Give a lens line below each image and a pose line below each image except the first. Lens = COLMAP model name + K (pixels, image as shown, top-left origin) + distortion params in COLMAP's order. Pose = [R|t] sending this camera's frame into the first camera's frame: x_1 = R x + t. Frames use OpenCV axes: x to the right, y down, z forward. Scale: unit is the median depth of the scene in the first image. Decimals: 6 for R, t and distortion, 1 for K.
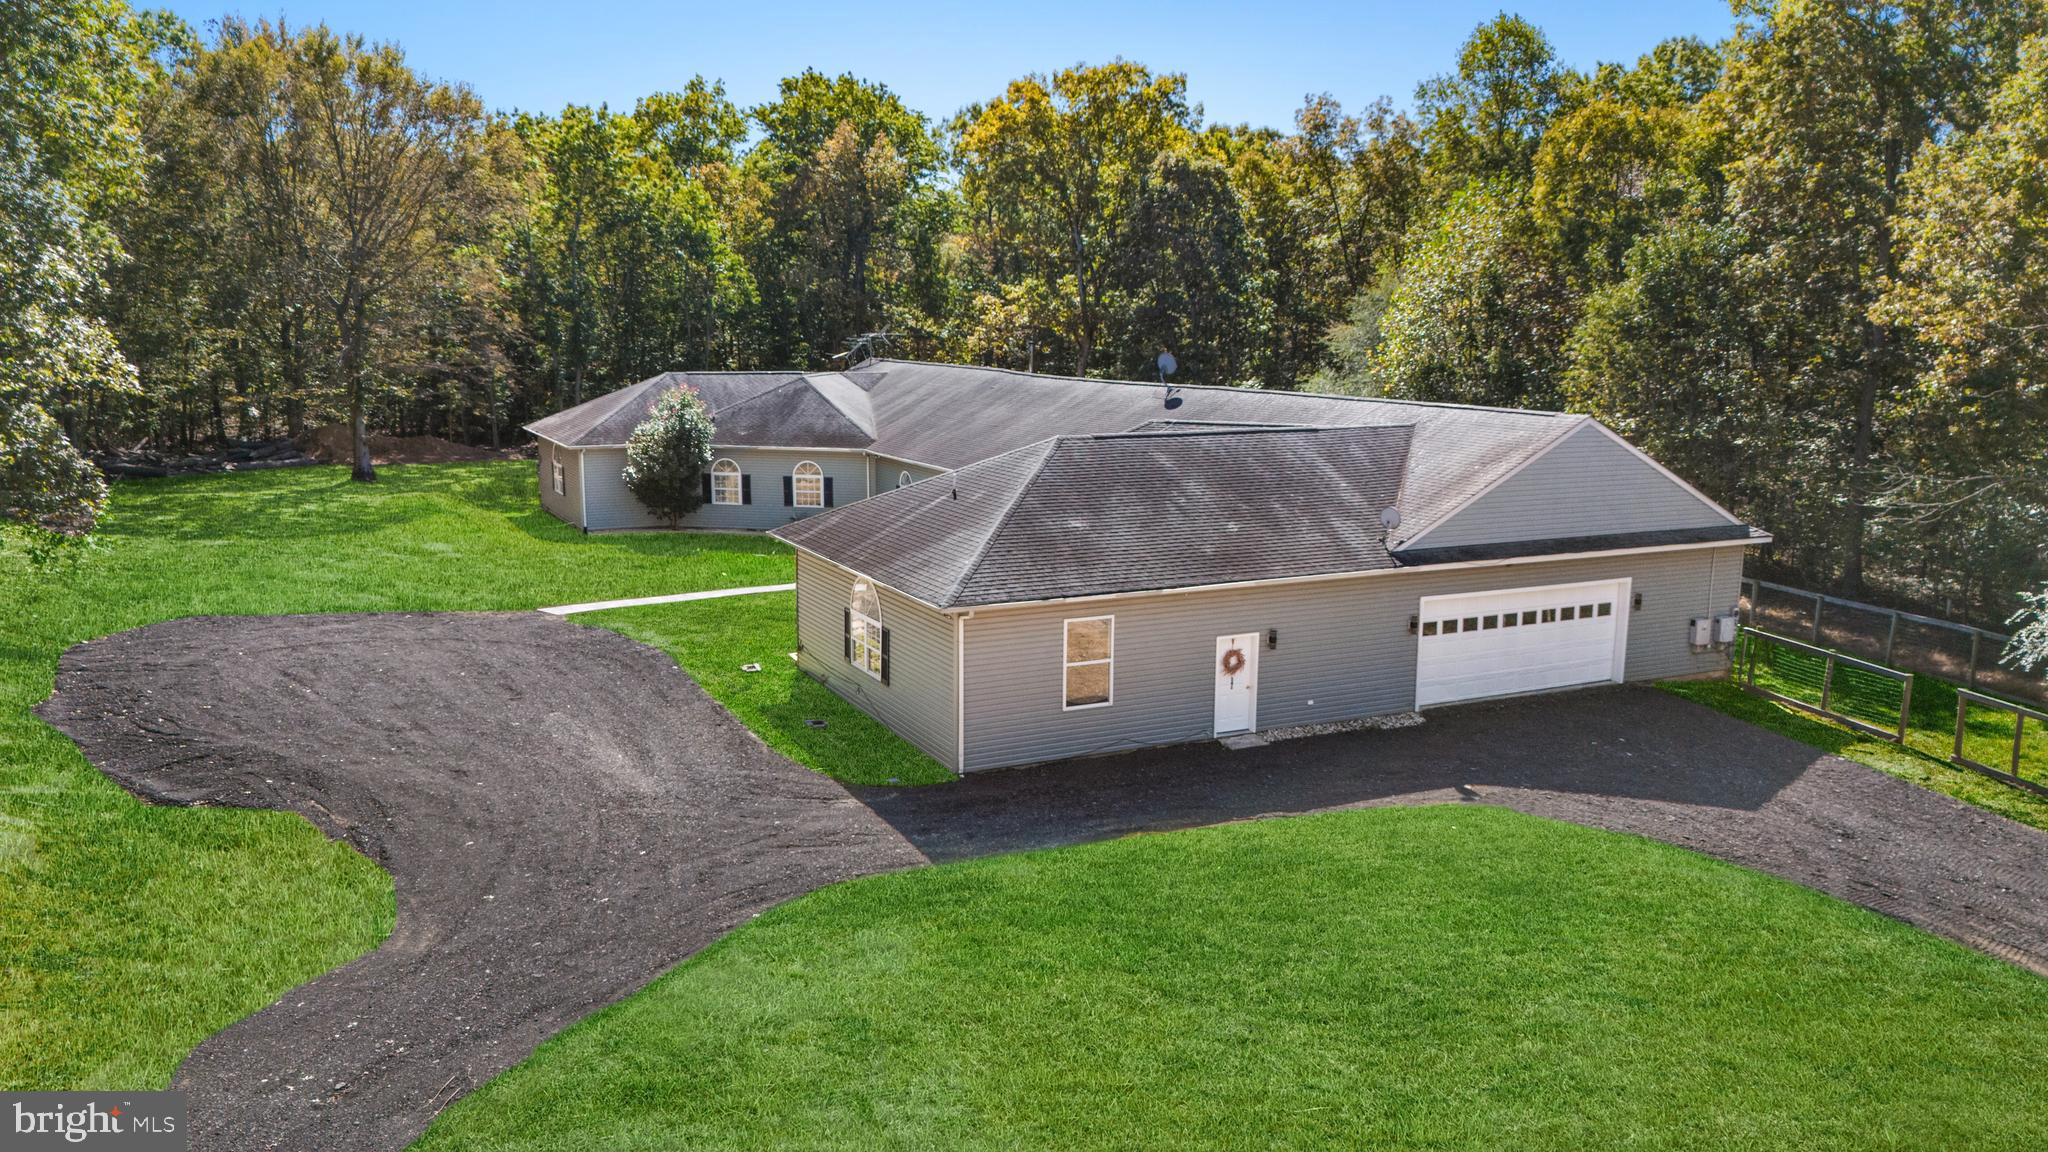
lens RADIAL K [[1508.3, 0, 1024.0], [0, 1508.3, 576.0], [0, 0, 1]] dist [0.052366, -0.000796]
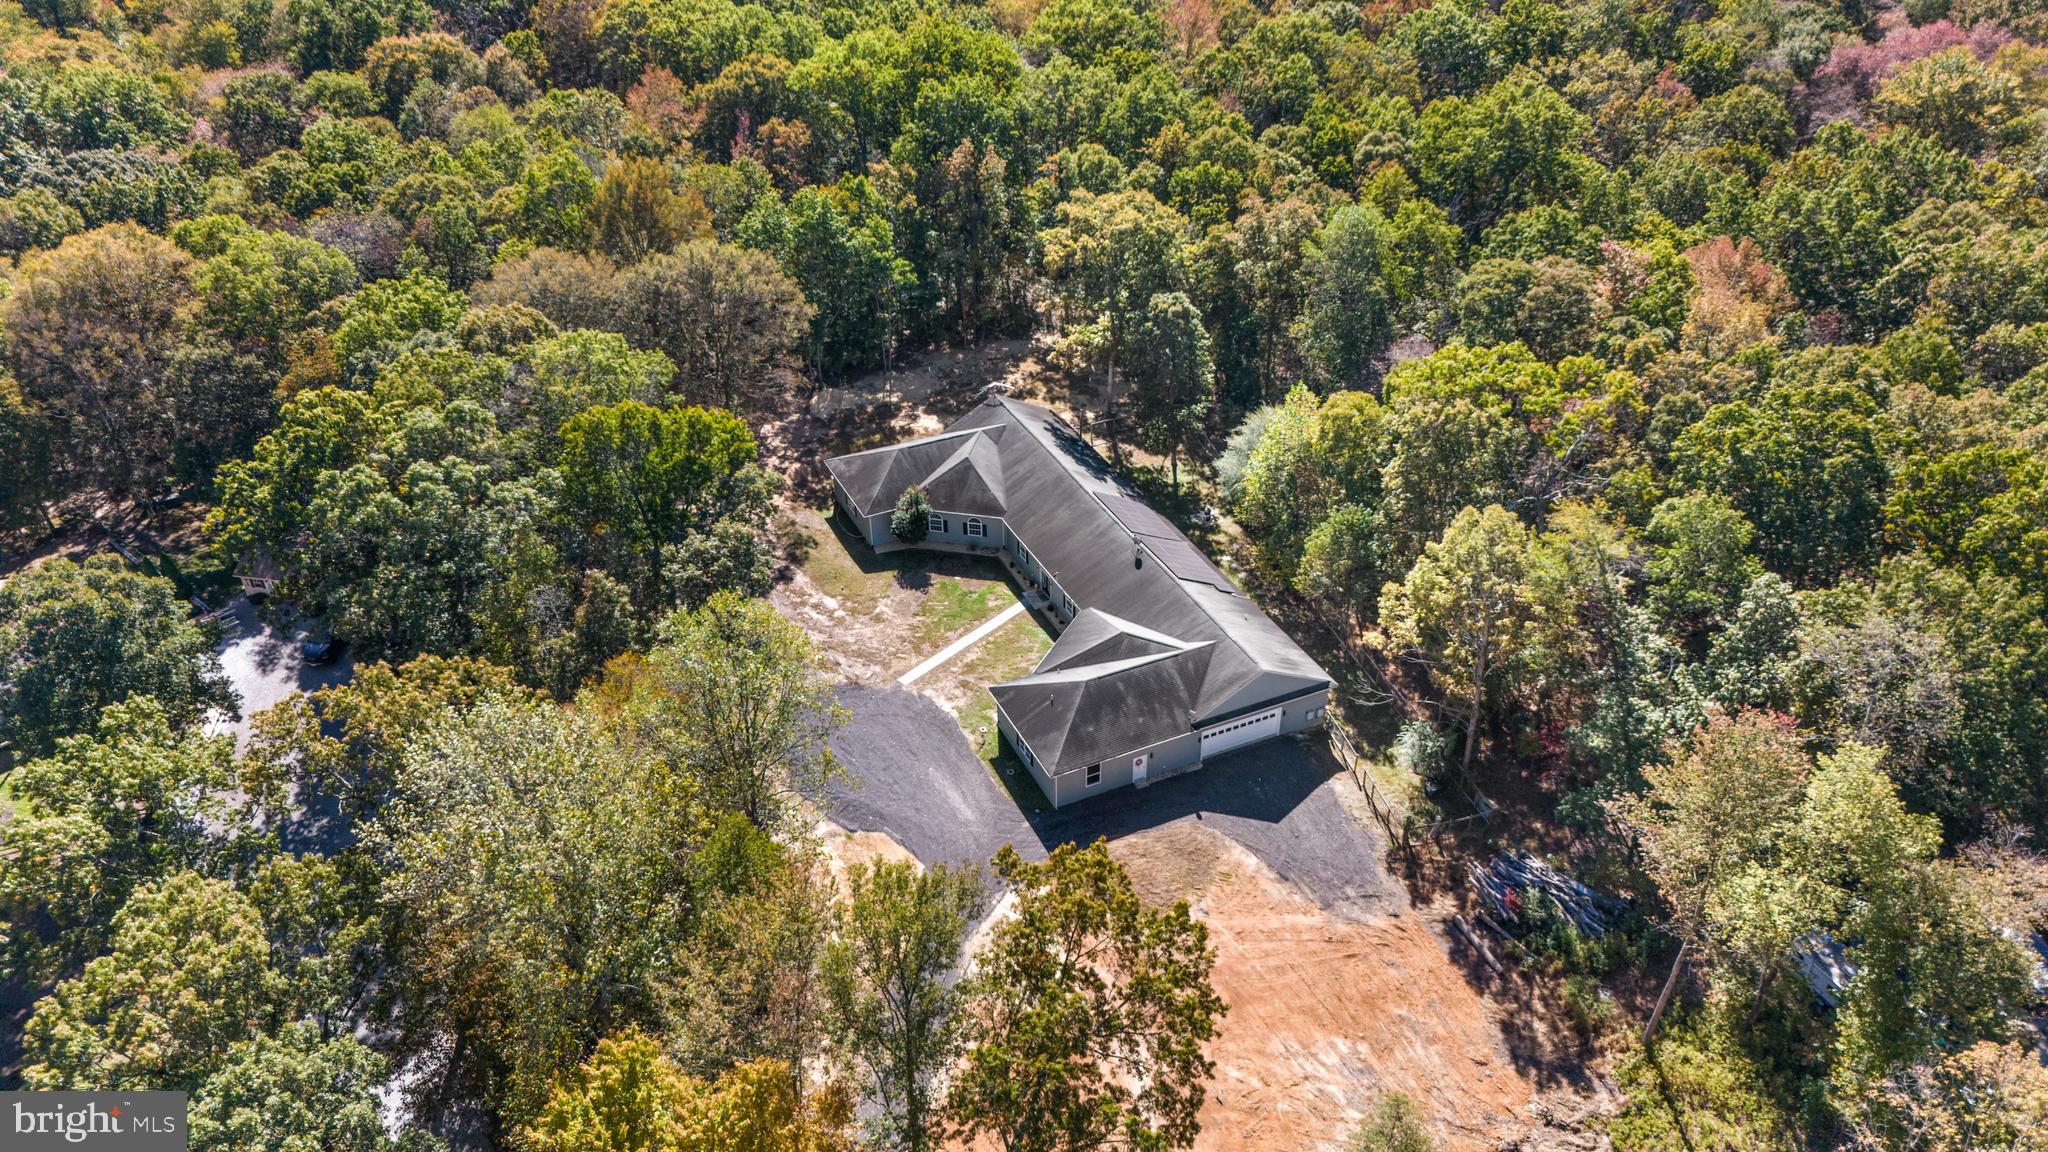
lens RADIAL K [[1508.3, 0, 1024.0], [0, 1508.3, 576.0], [0, 0, 1]] dist [0.052366, -0.000796]
pose [[0.998851, -0.000120, -0.047930, 0.047163], [0.019638, 0.913230, 0.406971, -1.643141], [0.043722, -0.407444, 0.912183, -1.820799]]
